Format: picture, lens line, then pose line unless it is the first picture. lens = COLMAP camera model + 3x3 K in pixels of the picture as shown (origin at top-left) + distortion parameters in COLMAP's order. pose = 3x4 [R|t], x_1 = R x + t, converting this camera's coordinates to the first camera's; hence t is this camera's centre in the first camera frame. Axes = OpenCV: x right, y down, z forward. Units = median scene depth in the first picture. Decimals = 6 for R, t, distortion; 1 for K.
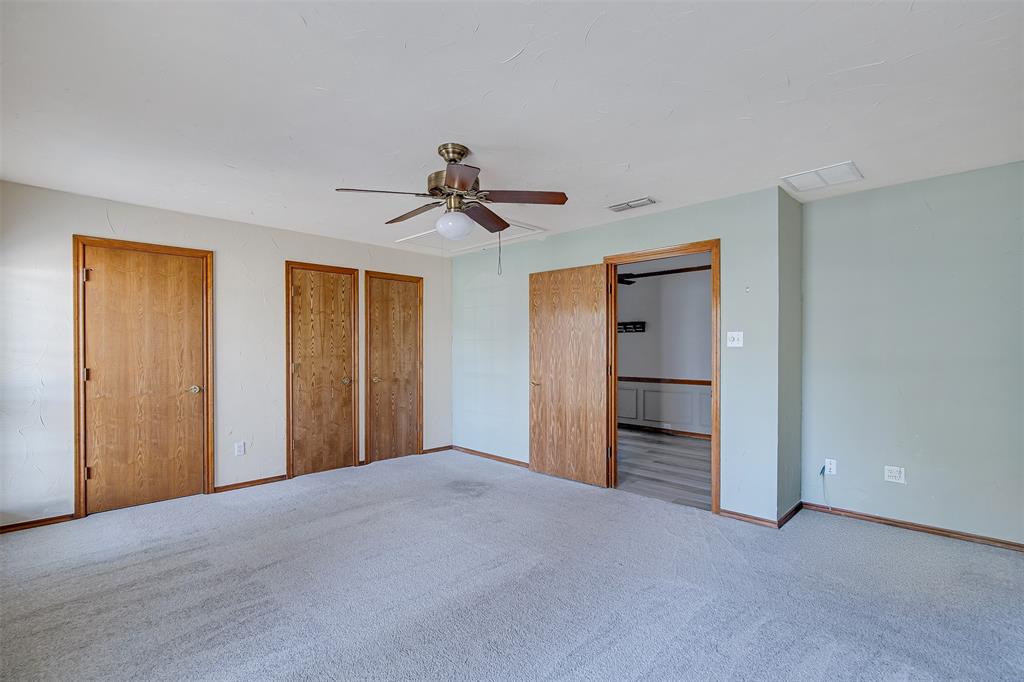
lens RADIAL K [[480.3, 0, 511.2], [0, 480.3, 343.2], [0, 0, 1]] dist [-0.005364, -0.001064]
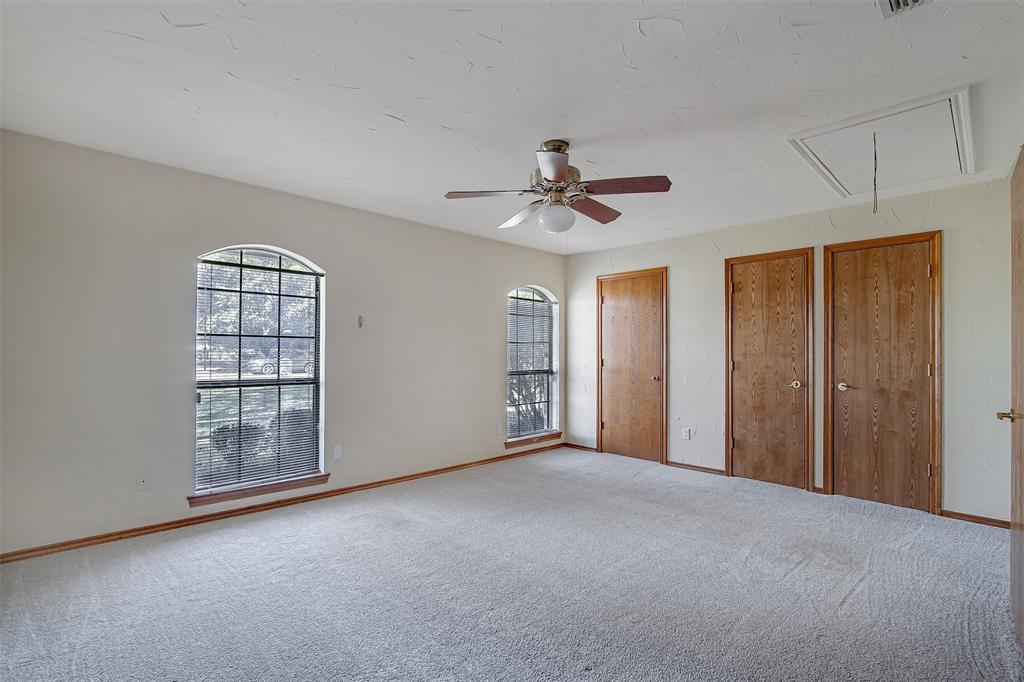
lens RADIAL K [[480.3, 0, 509.6], [0, 480.3, 346.1], [0, 0, 1]] dist [-0.005364, -0.001064]
pose [[-0.027143, -0.011617, -0.999564, 0.531467], [0.007364, 0.999903, -0.011821, 0.018929], [0.999604, -0.007682, -0.027055, 0.549003]]
